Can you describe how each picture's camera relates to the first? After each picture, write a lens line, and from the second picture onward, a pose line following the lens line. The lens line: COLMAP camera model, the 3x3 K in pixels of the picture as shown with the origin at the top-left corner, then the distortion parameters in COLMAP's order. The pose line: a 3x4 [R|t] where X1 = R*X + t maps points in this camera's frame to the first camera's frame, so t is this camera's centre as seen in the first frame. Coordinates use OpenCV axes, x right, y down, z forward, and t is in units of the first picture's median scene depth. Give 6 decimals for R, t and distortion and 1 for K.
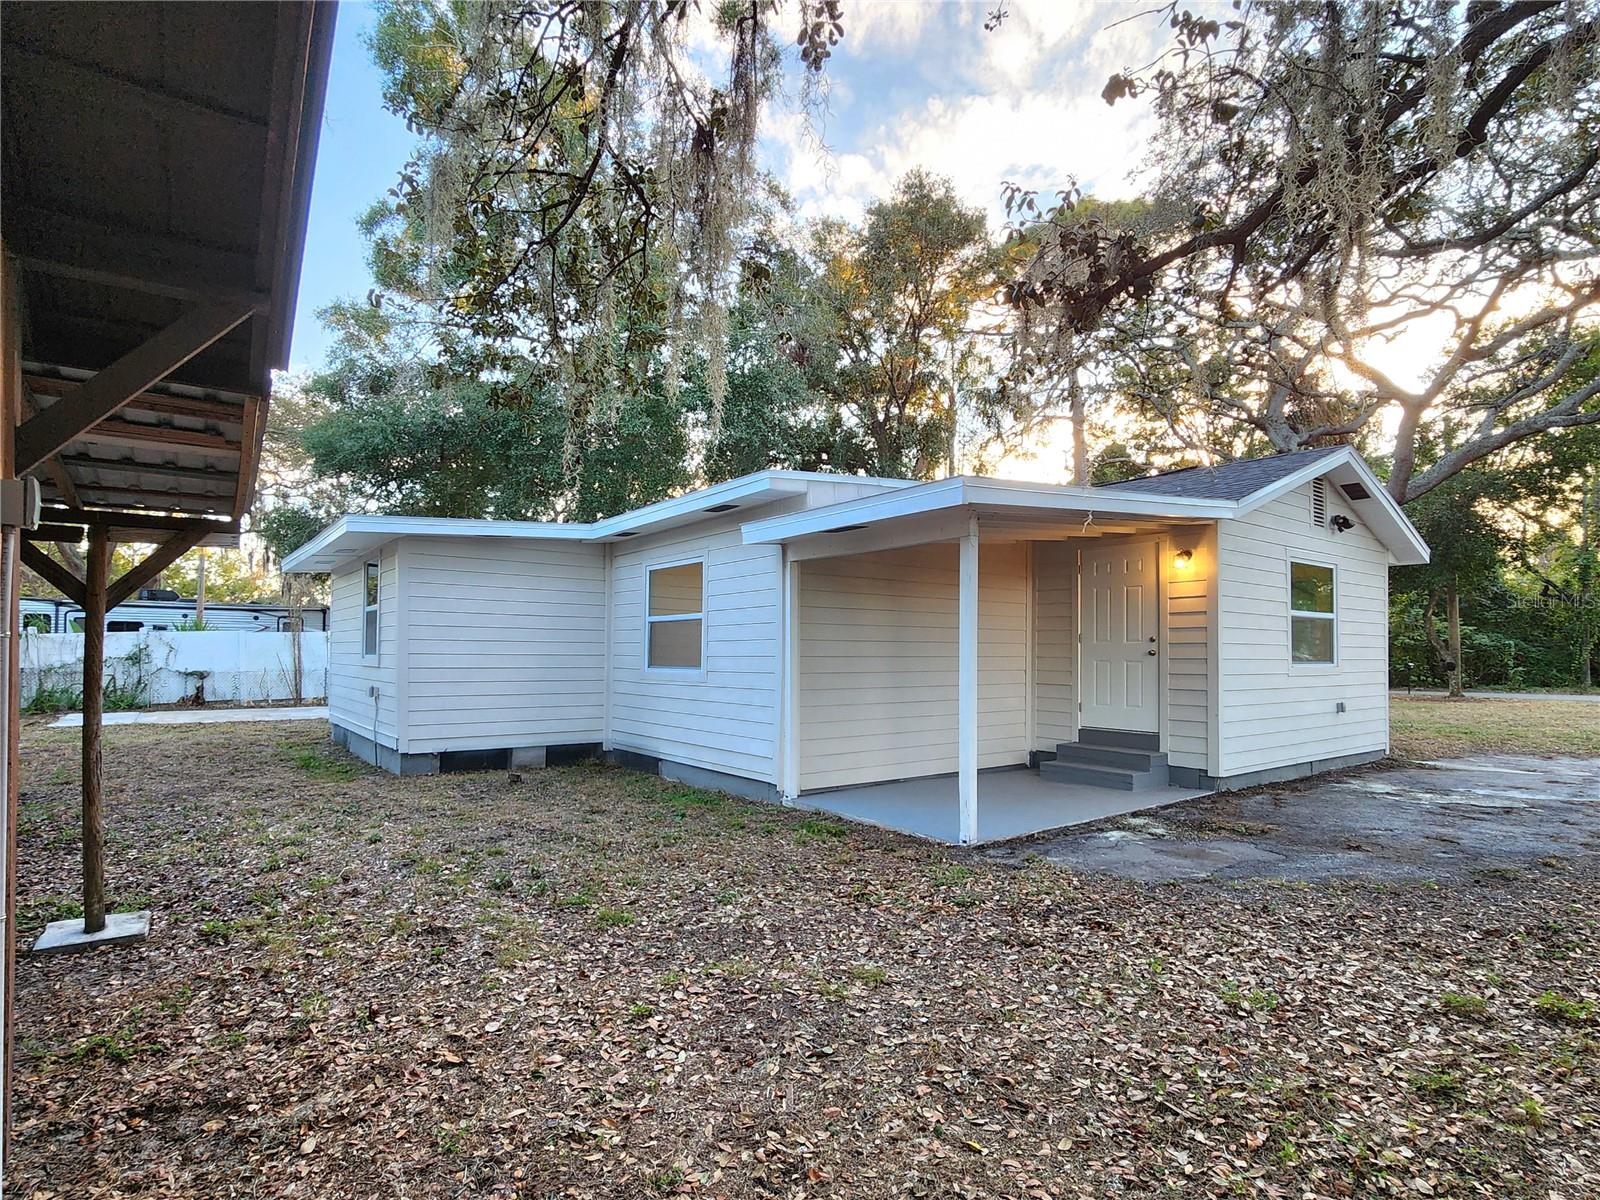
lens RADIAL K [[833.0, 0, 773.0], [0, 833.0, 643.9], [0, 0, 1]] dist [0.003228, 0.000435]
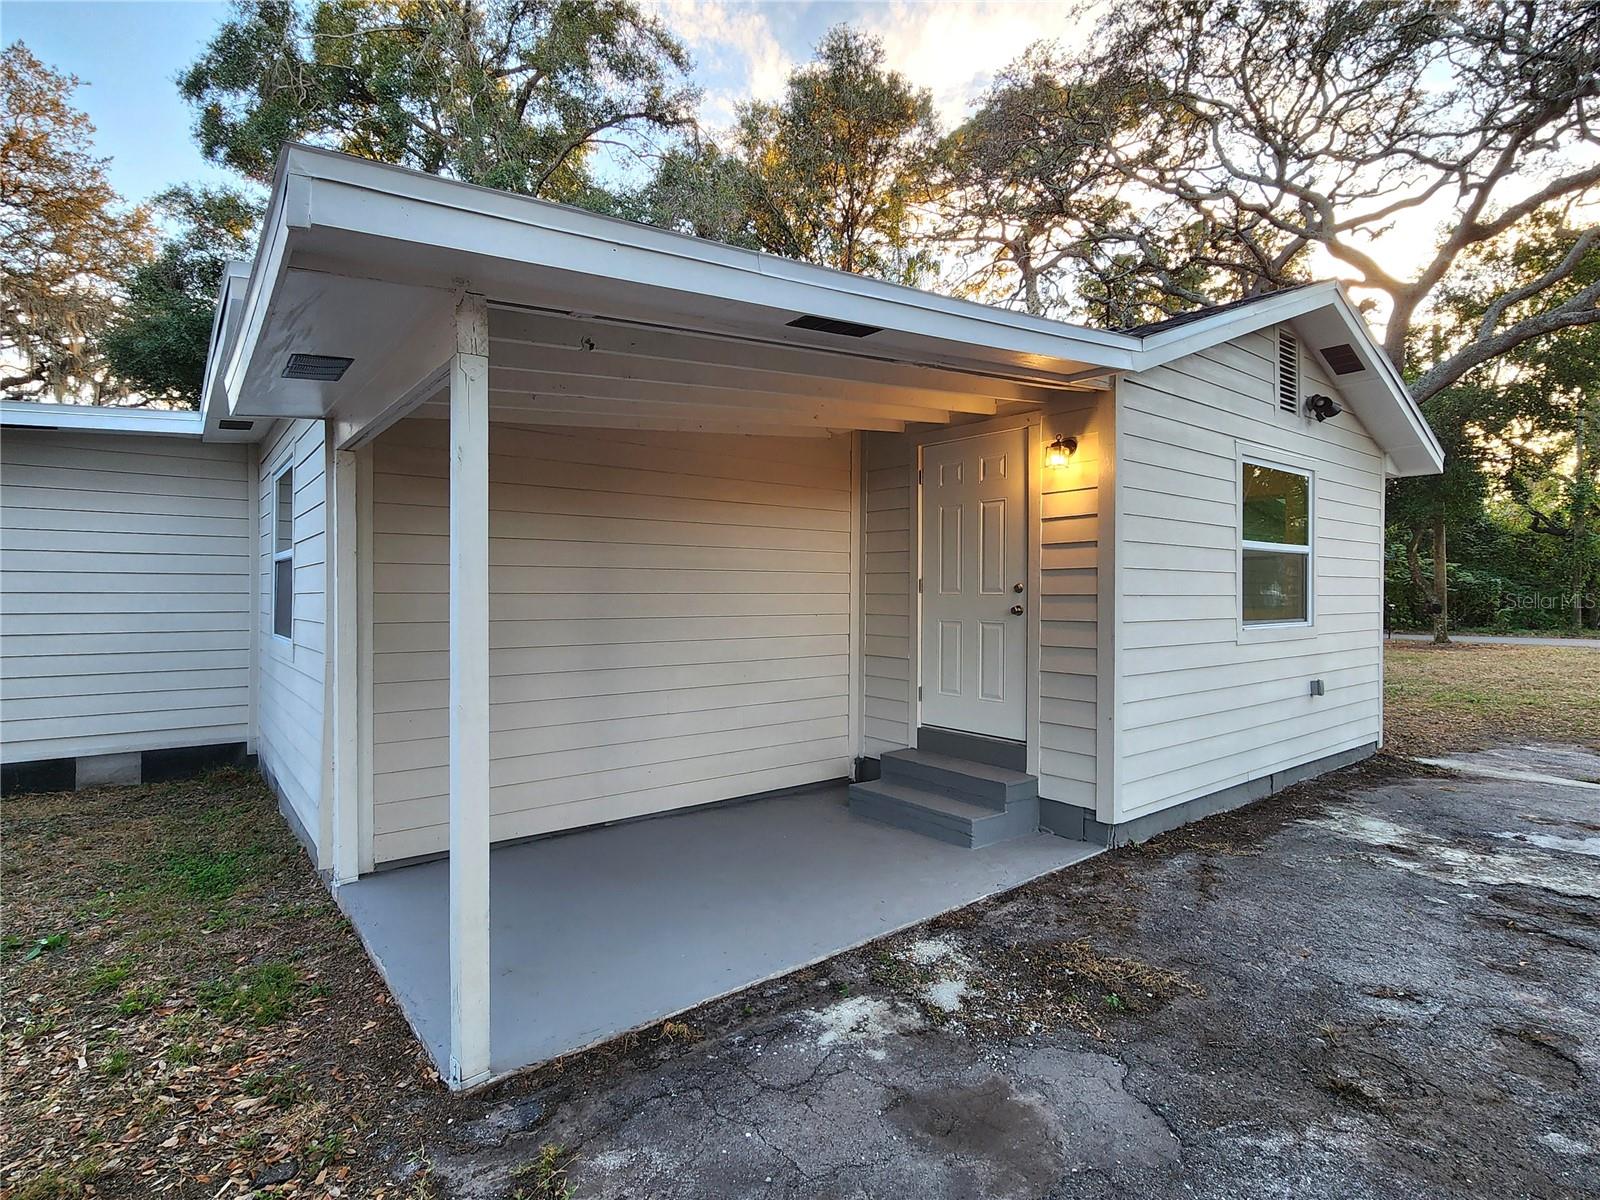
lens RADIAL K [[869.0, 0, 779.2], [0, 869.0, 608.2], [0, 0, 1]] dist [0.003168, -0.001177]
pose [[0.998995, -0.006009, 0.044410, 0.260375], [0.004754, 0.999588, 0.028308, -0.009937], [-0.044562, -0.028069, 0.998612, 0.385031]]
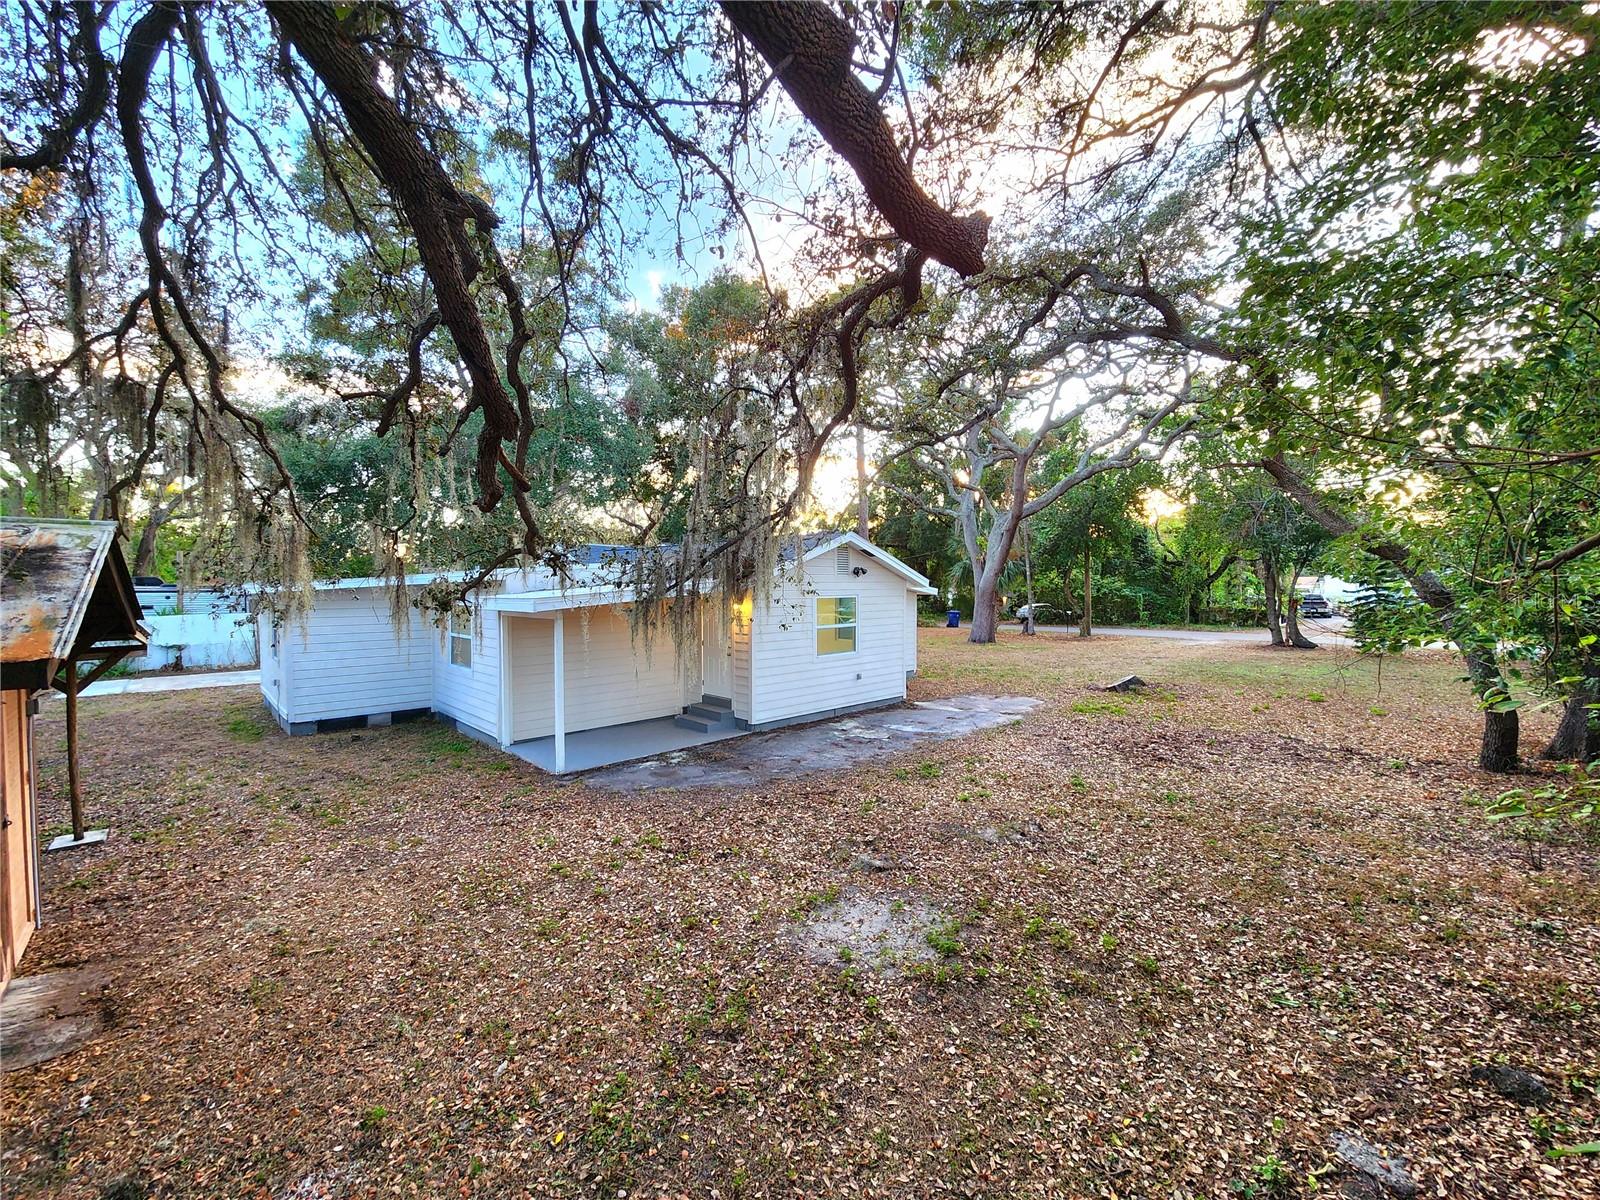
lens RADIAL K [[661.2, 0, 731.6], [0, 661.2, 603.3], [0, 0, 1]] dist [0.009140, -0.000072]
pose [[0.996789, -0.022038, 0.076977, 0.364849], [0.020135, 0.999474, 0.025404, -0.134835], [-0.077497, -0.023773, 0.996709, -0.406935]]
